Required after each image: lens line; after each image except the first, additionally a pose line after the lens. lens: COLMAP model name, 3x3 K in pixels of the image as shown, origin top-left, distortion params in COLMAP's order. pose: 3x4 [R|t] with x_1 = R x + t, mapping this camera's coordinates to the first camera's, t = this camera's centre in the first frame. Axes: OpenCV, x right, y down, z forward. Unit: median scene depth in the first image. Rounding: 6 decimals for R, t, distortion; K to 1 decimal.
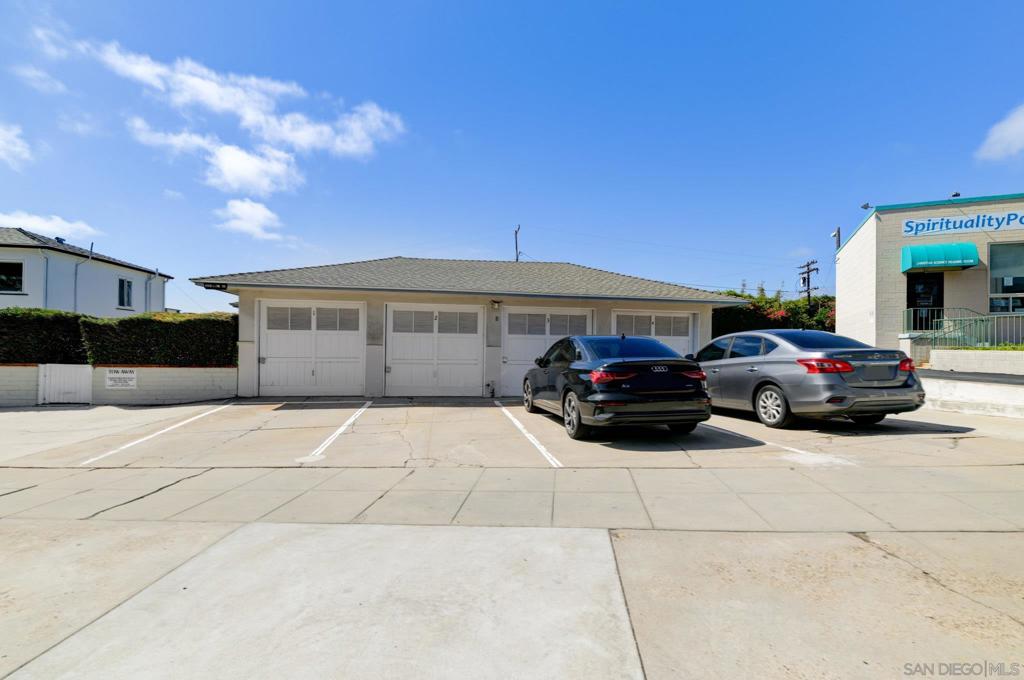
lens RADIAL K [[448.2, 0, 512.0], [0, 448.2, 340.0], [0, 0, 1]] dist [-0.003604, -0.000645]
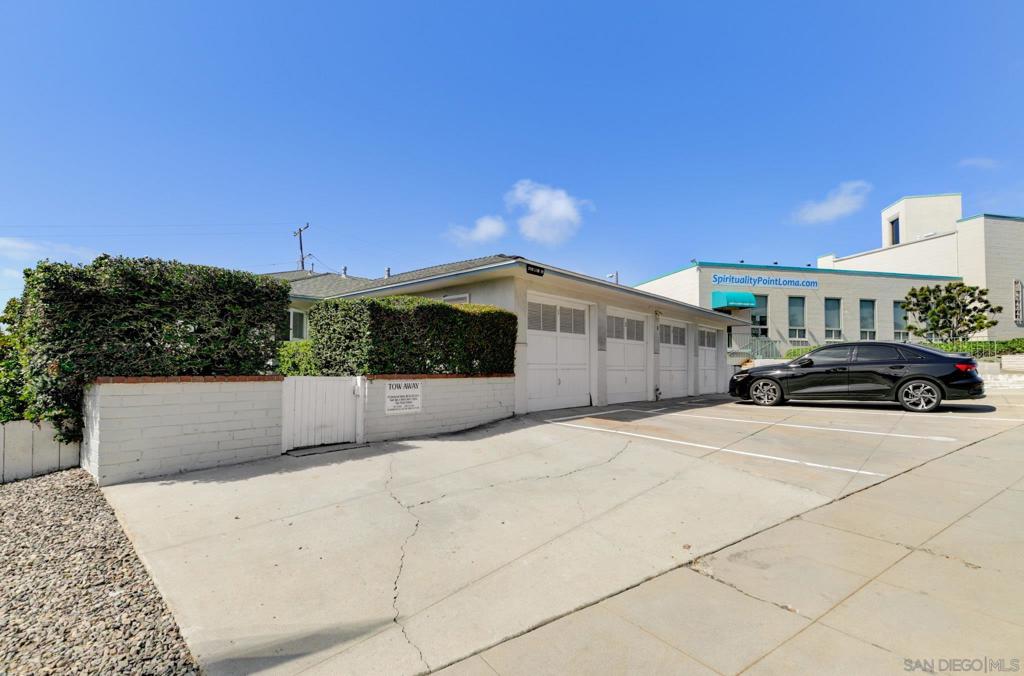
lens RADIAL K [[448.2, 0, 512.0], [0, 448.2, 338.0], [0, 0, 1]] dist [-0.003604, -0.000645]
pose [[0.804181, 0.027631, 0.593742, -1.036824], [-0.004585, 0.999178, -0.040289, 0.025306], [-0.594367, 0.029678, 0.803646, 0.362967]]
